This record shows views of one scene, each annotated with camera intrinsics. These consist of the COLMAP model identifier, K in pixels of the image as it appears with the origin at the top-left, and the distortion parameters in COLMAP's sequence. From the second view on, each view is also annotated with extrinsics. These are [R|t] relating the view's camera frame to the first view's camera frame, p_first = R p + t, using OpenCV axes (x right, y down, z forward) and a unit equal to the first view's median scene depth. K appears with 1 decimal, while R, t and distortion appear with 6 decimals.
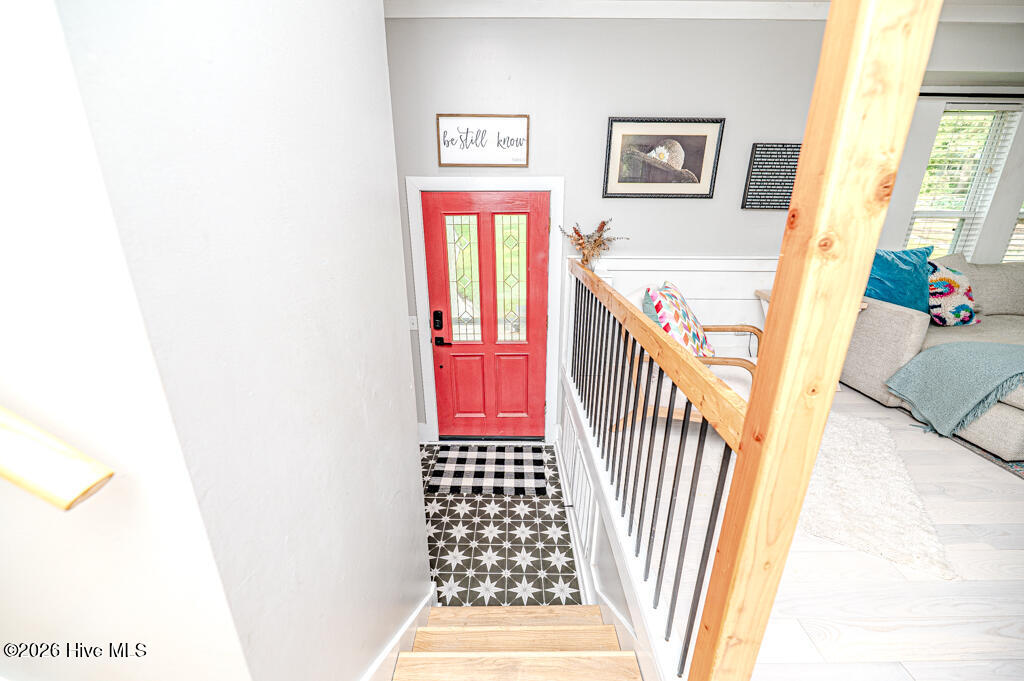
lens RADIAL K [[409.1, 0, 511.8], [0, 409.1, 339.1], [0, 0, 1]] dist [-0.006217, -0.000521]
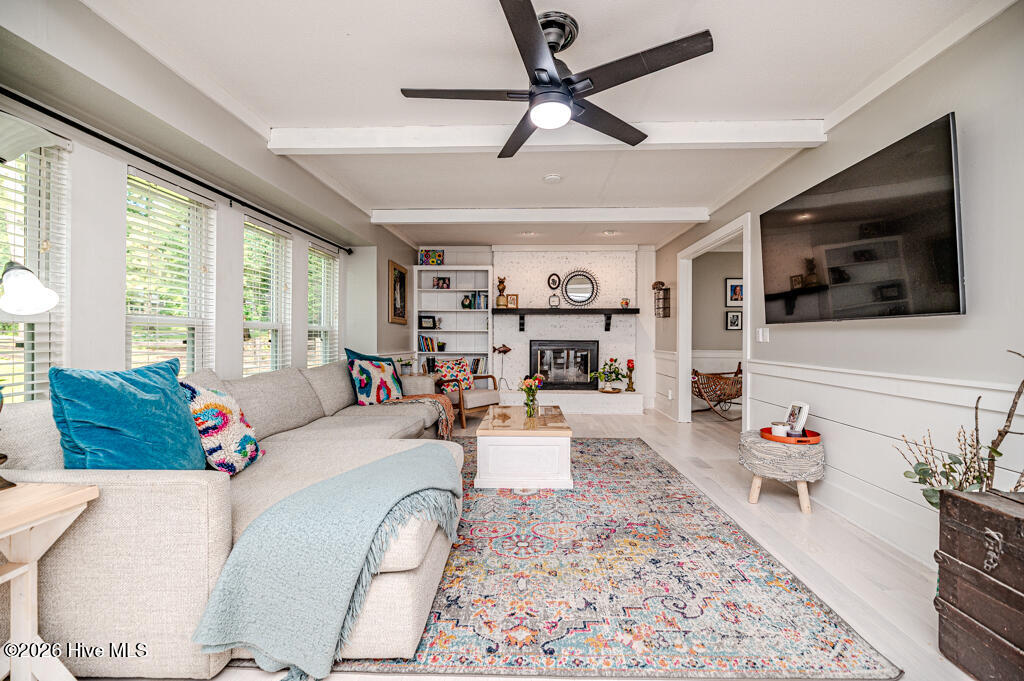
lens RADIAL K [[409.1, 0, 512.7], [0, 409.1, 337.4], [0, 0, 1]] dist [-0.006217, -0.000521]
pose [[0.032281, 0.005172, 0.999465, 0.435620], [0.325998, 0.945245, -0.015420, -0.083635], [-0.944819, 0.326321, 0.028828, 0.494553]]
